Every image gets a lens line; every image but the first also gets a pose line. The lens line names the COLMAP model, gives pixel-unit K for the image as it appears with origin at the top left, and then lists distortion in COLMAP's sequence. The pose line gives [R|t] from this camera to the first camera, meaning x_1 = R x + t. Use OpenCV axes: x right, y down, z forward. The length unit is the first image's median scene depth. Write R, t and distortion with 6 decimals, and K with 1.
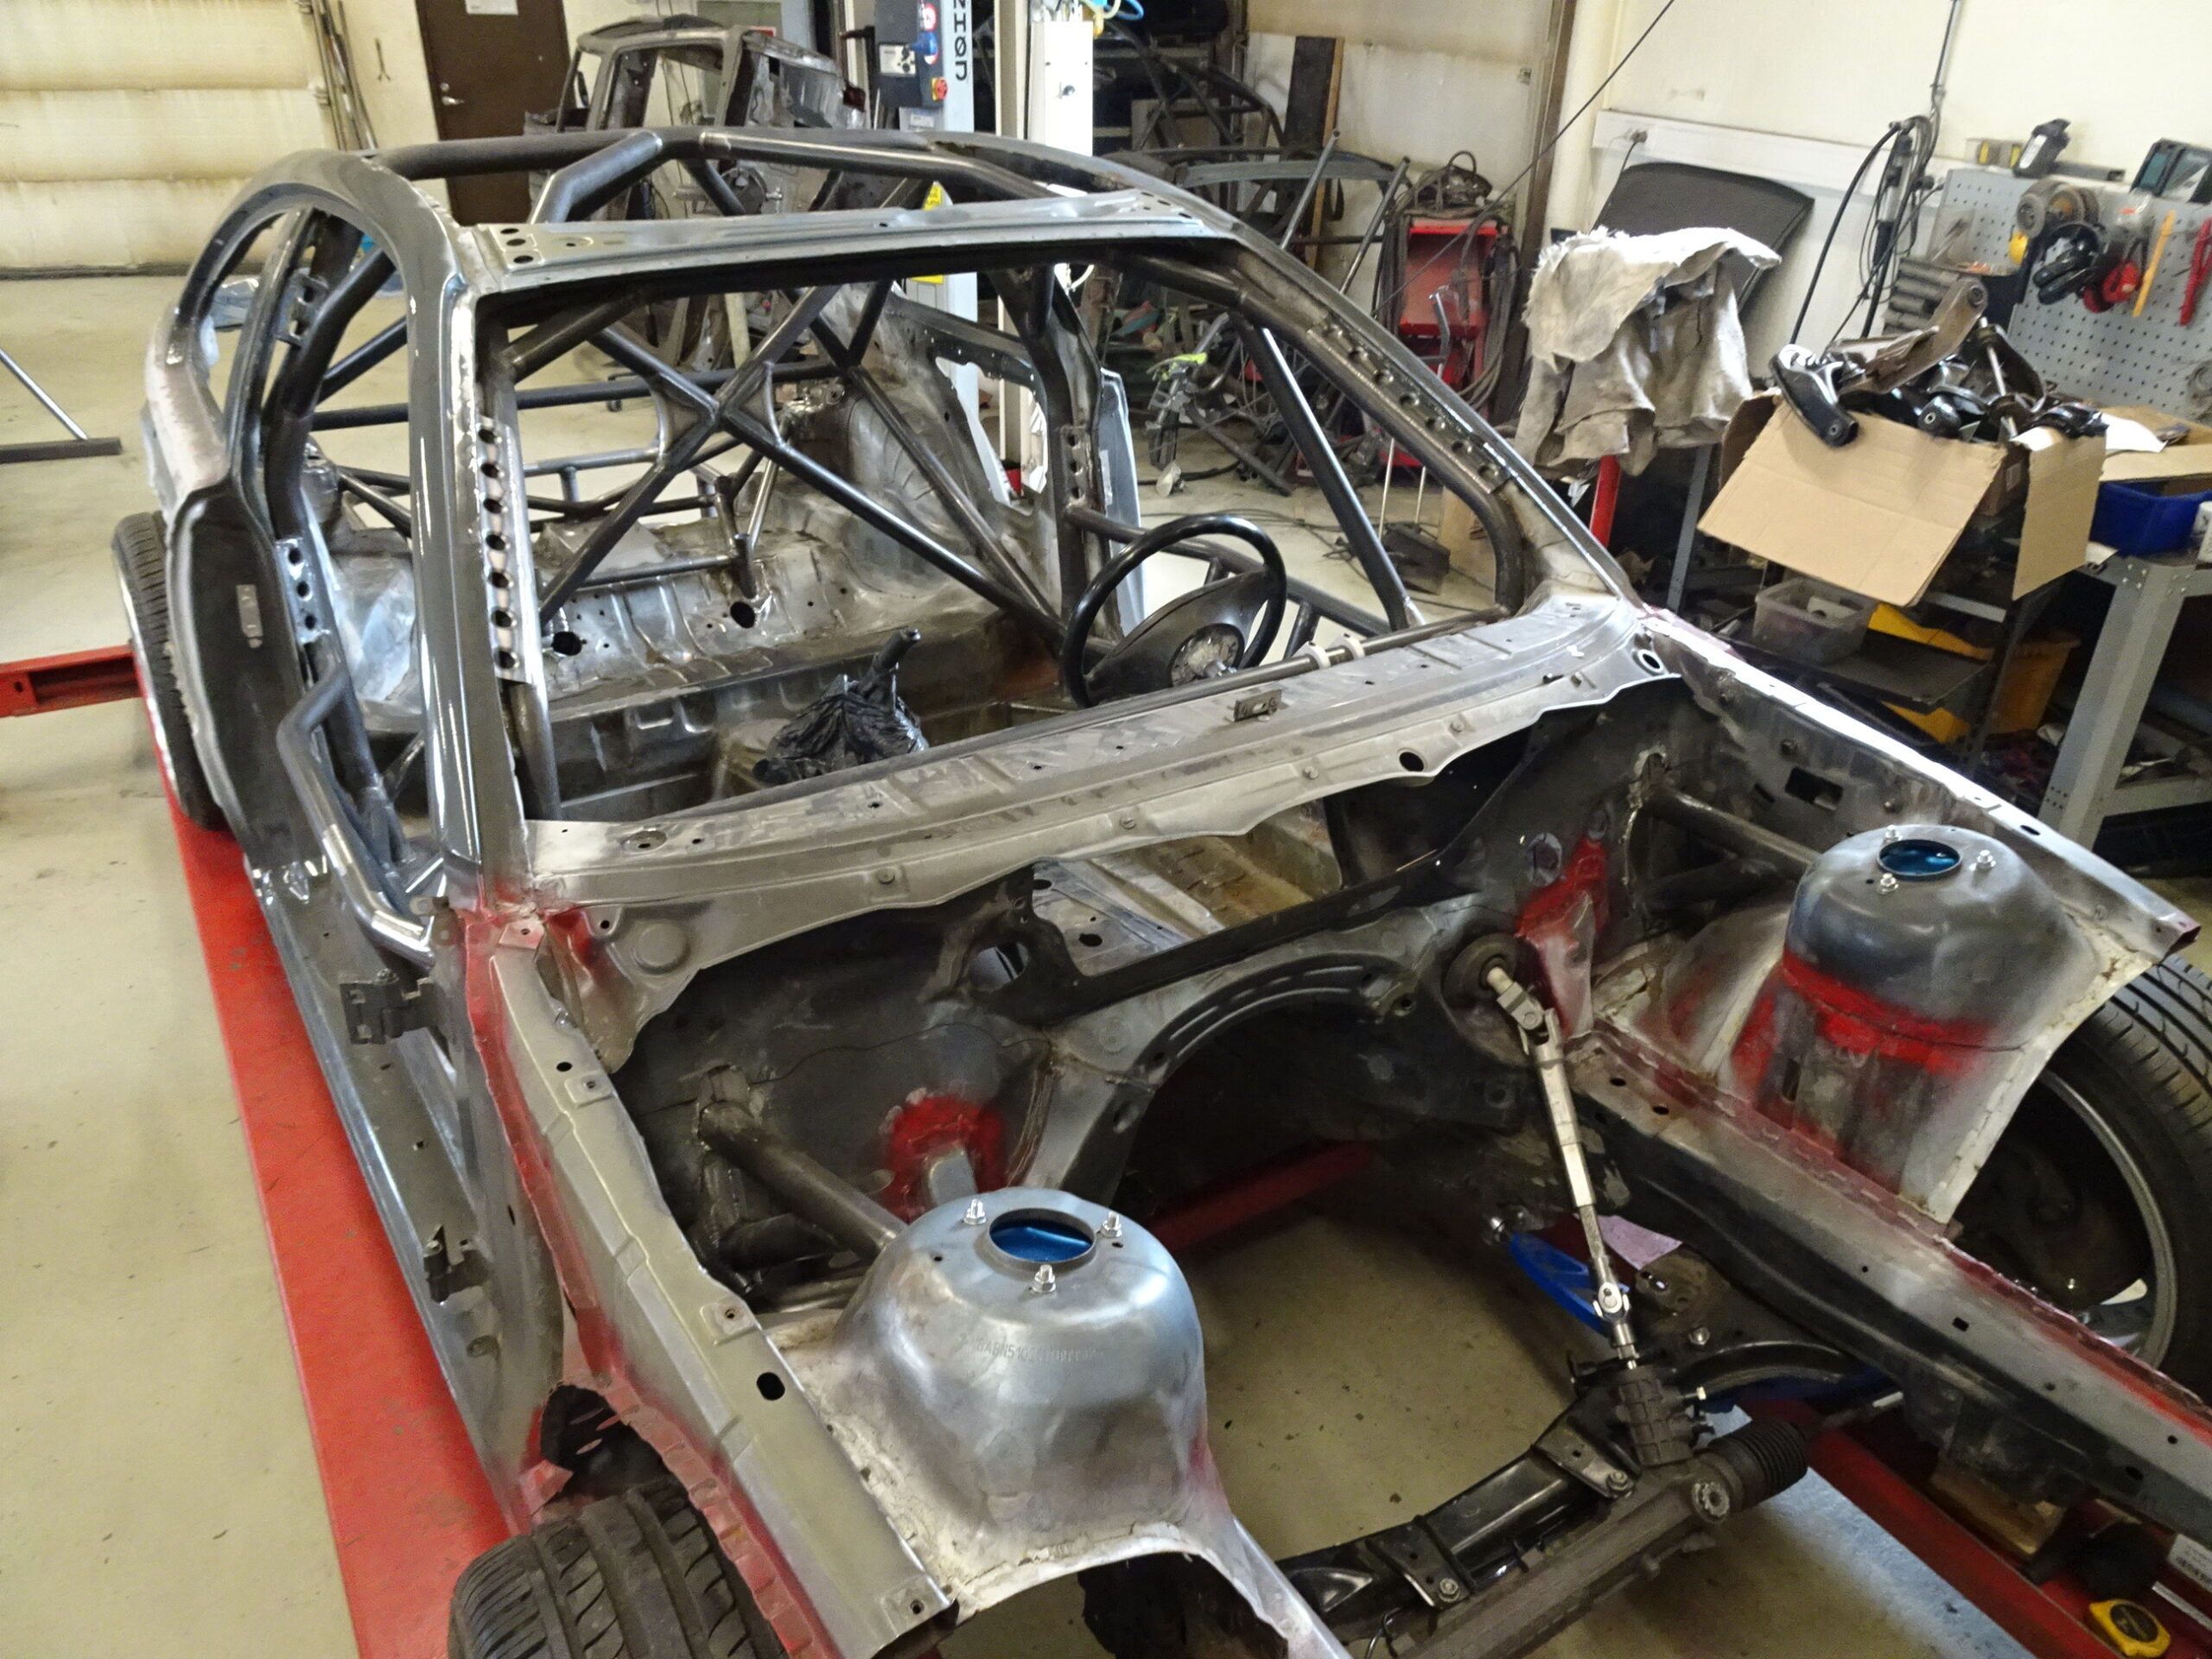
lens RADIAL K [[1581.4, 0, 1077.6], [0, 1581.4, 820.5], [0, 0, 1]] dist [0.016004, -0.000772]
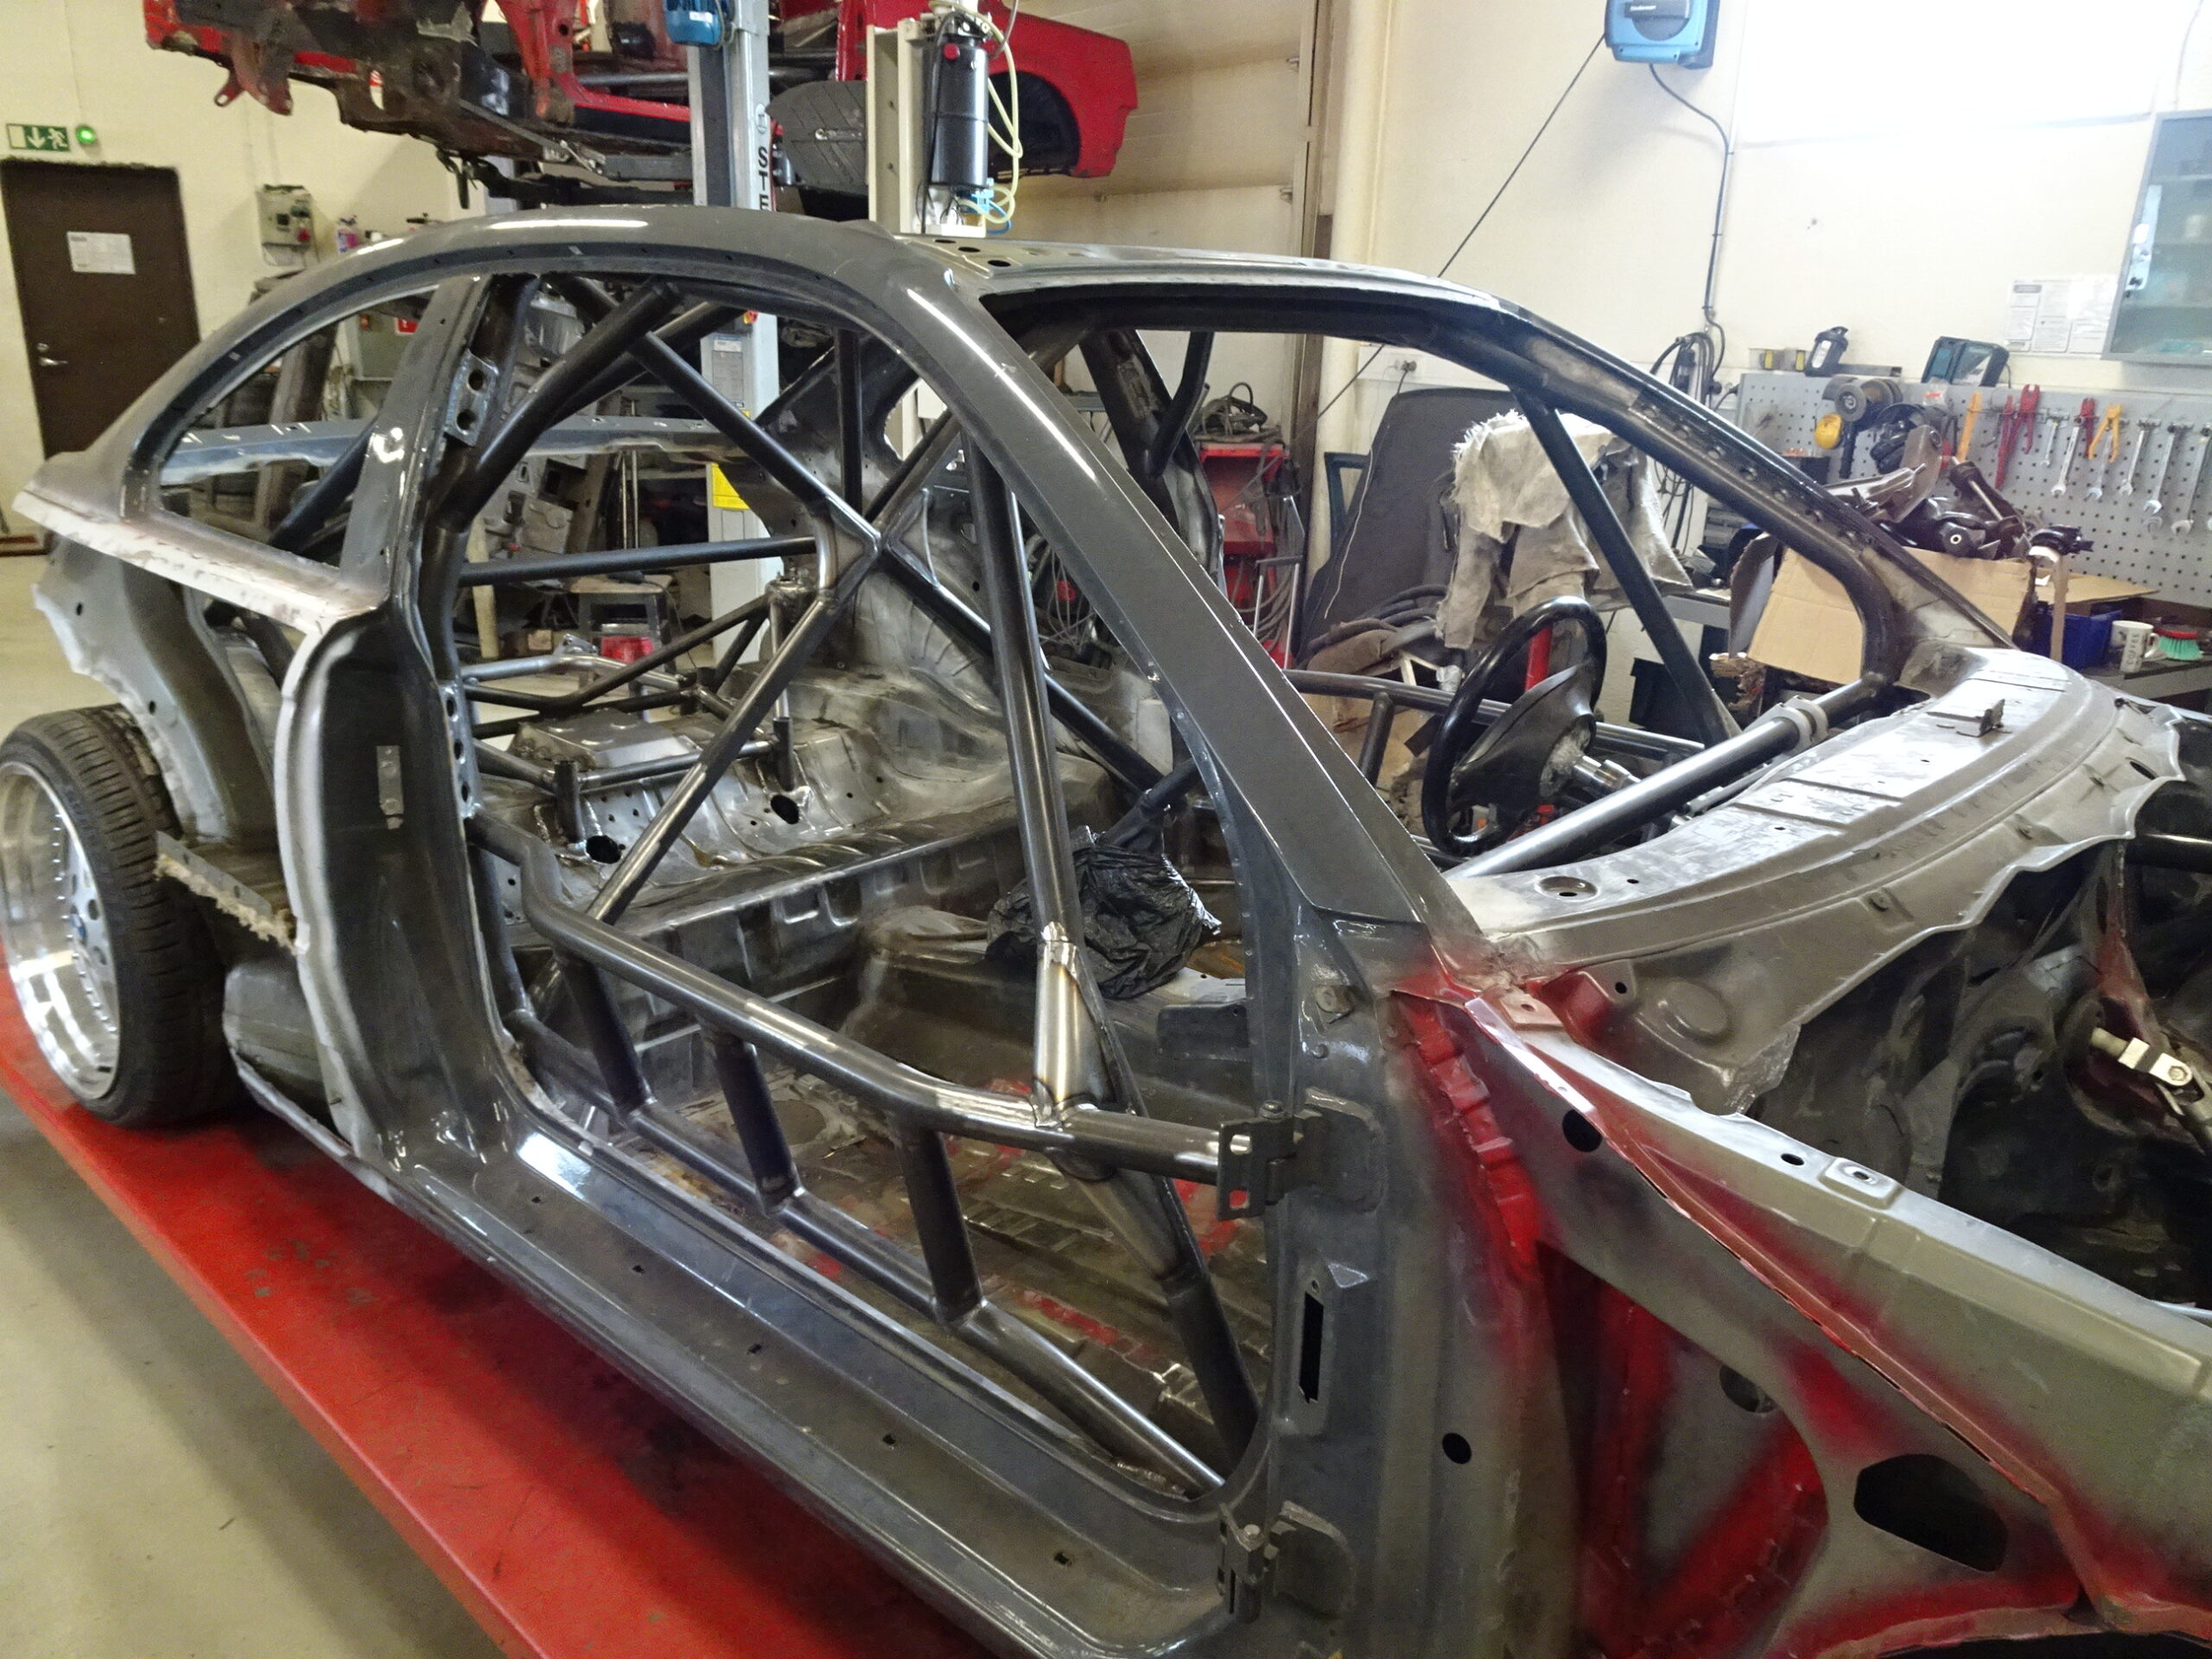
lens RADIAL K [[1590.8, 0, 1110.5], [0, 1590.8, 814.2], [0, 0, 1]] dist [0.023920, -0.004639]
pose [[0.962350, -0.069368, 0.262813, -0.259673], [0.113792, 0.980897, -0.157773, 0.028082], [-0.246848, 0.181739, 0.951860, 0.129236]]
